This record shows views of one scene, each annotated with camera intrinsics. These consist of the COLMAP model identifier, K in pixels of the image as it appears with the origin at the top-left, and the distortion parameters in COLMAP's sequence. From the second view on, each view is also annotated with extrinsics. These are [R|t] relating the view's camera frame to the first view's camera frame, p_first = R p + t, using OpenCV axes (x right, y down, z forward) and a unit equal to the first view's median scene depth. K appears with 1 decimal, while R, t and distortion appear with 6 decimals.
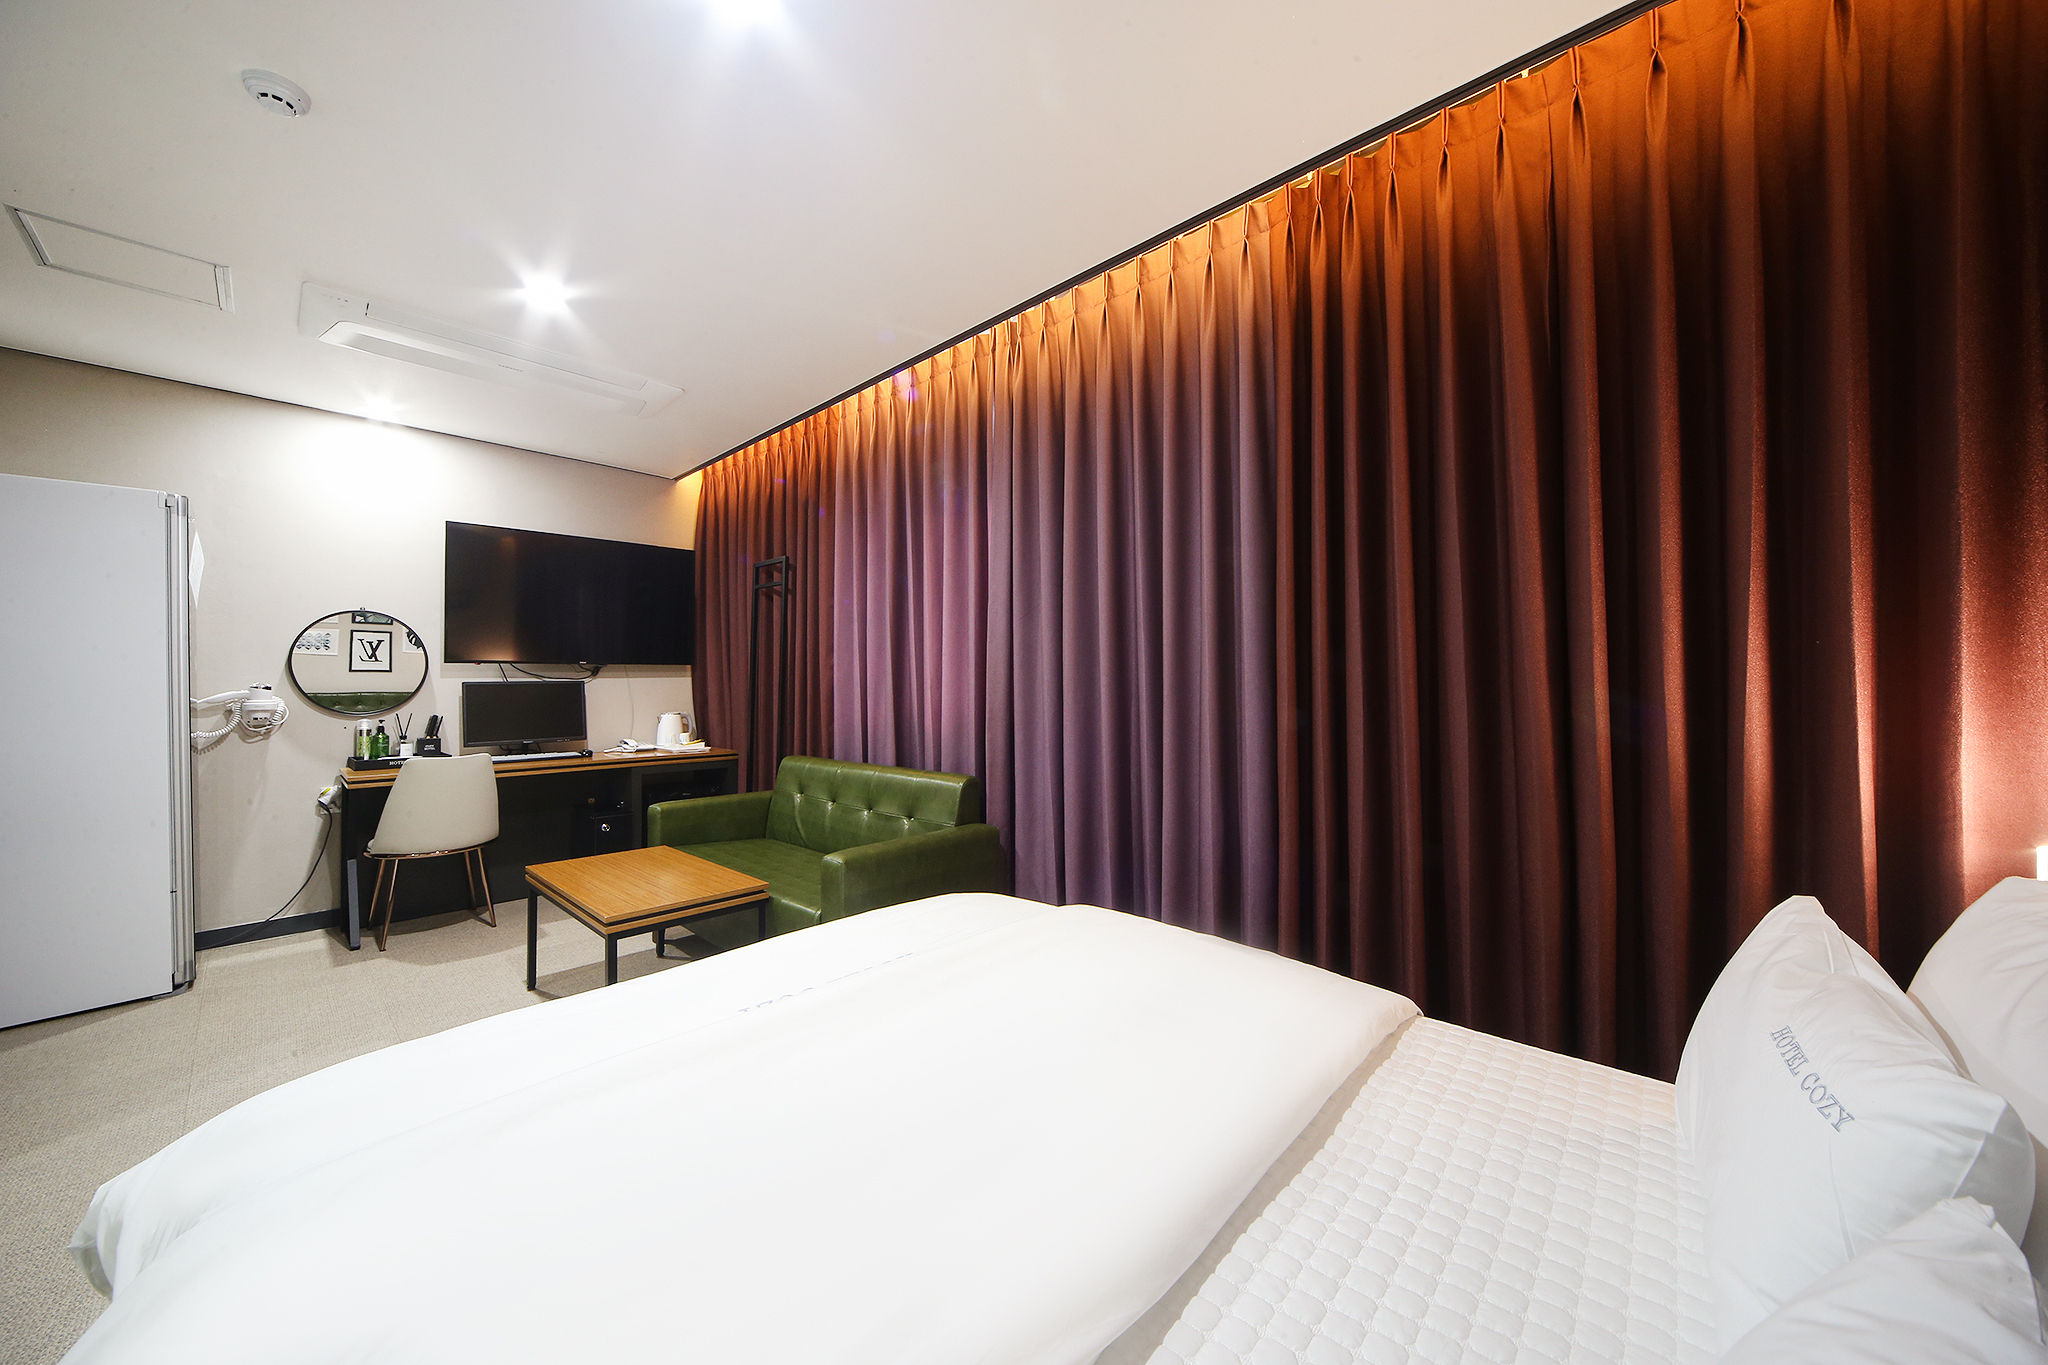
lens RADIAL K [[729.2, 0, 1020.4], [0, 729.2, 668.7], [0, 0, 1]] dist [-0.000393, -0.000028]
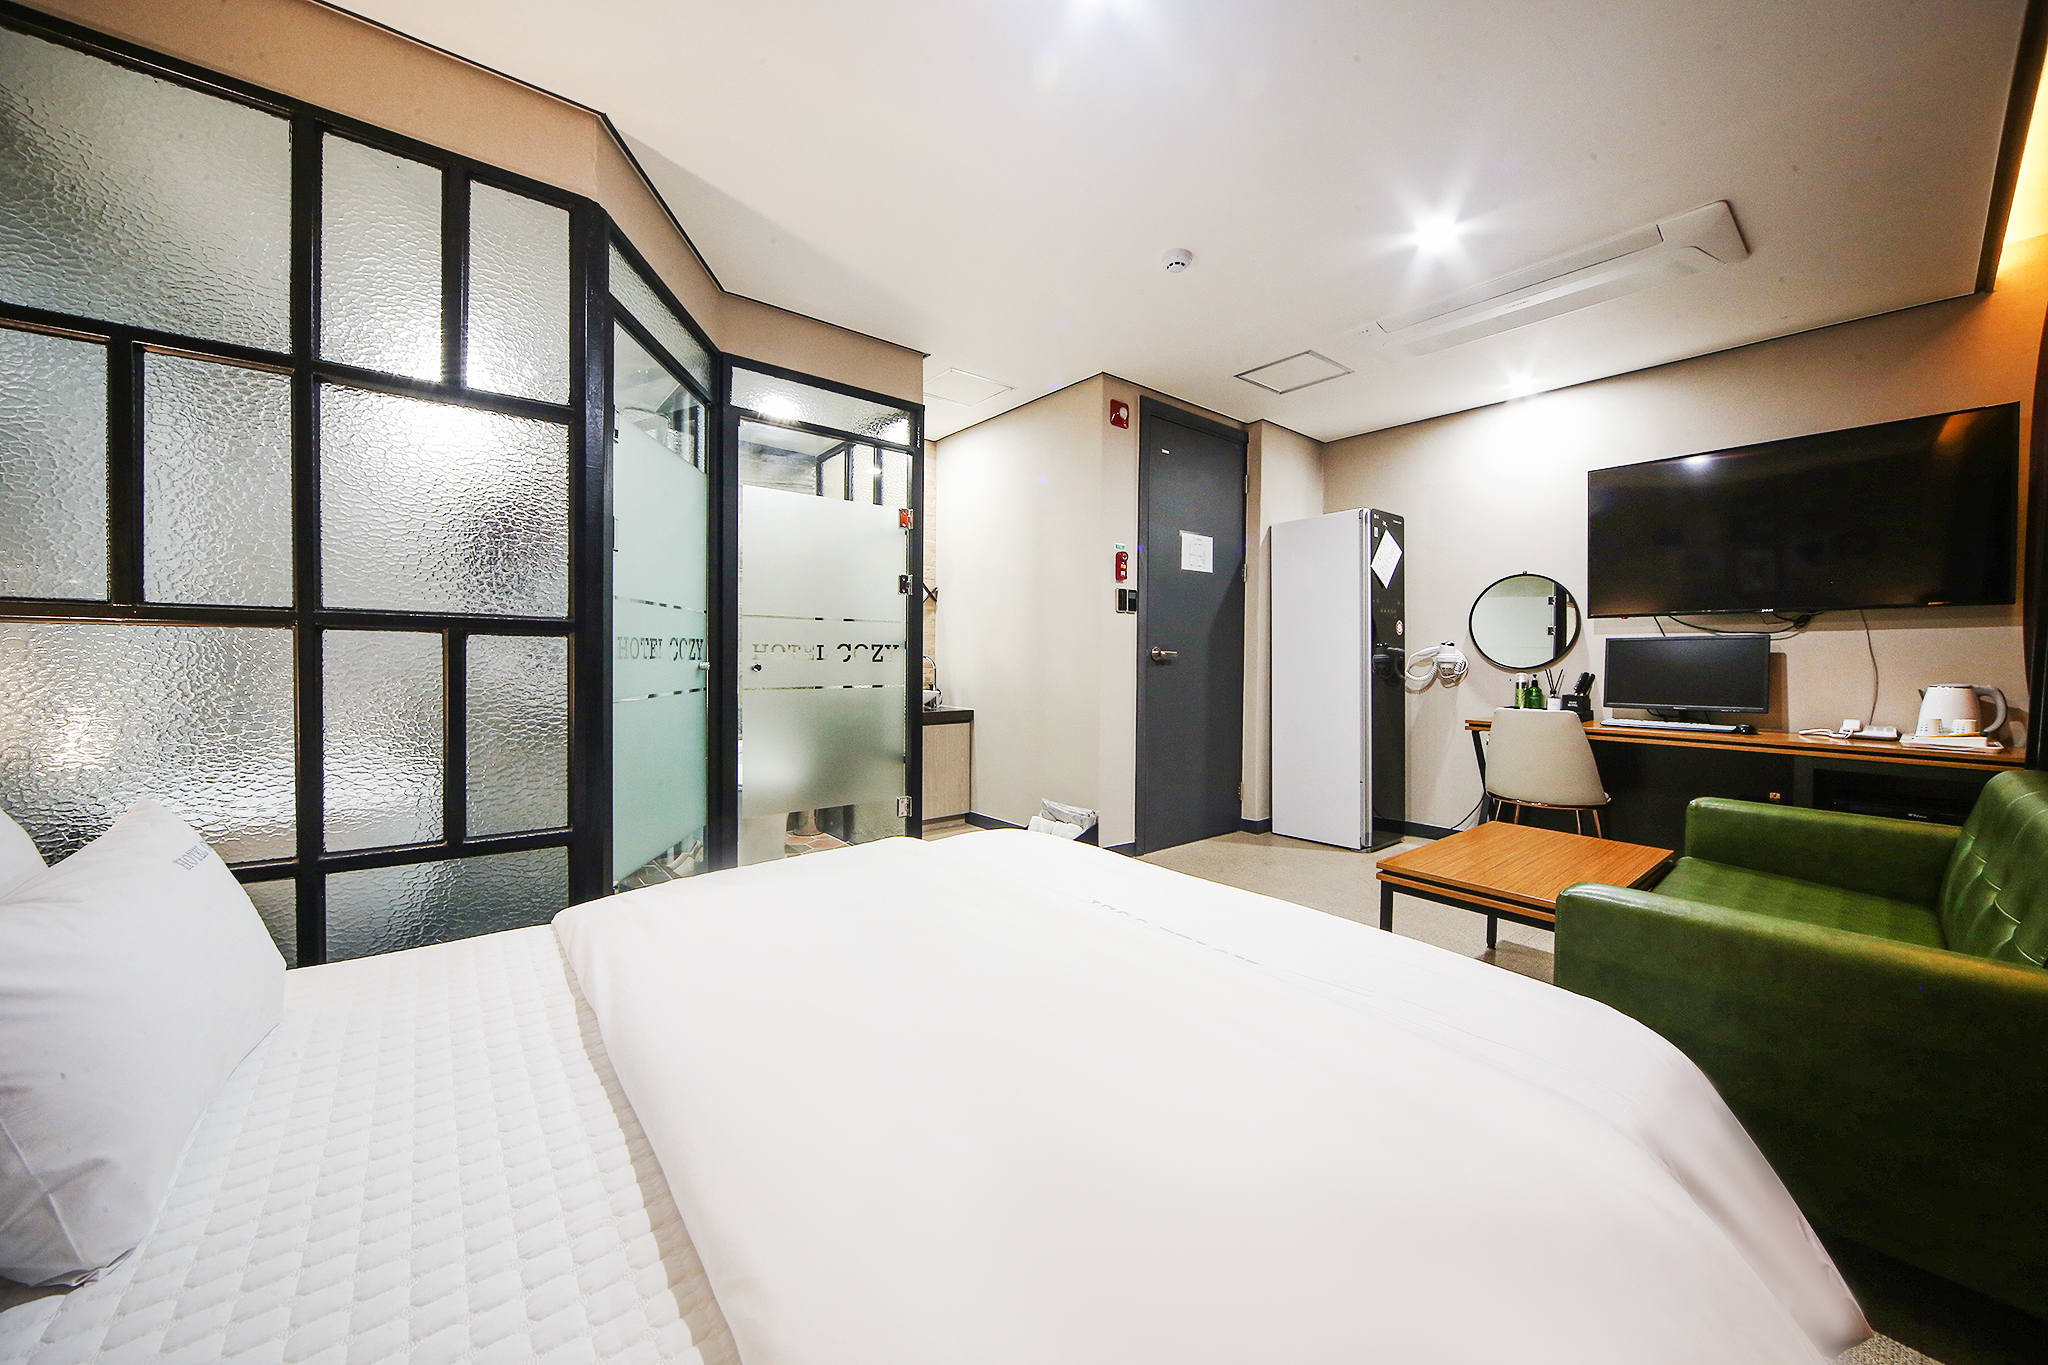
lens RADIAL K [[729.2, 0, 1020.4], [0, 729.2, 668.7], [0, 0, 1]] dist [-0.000393, -0.000028]
pose [[-0.134841, 0.020686, -0.990651, 0.280690], [0.015418, 0.999705, 0.018776, 0.029381], [0.990747, -0.012742, -0.135120, 0.384162]]
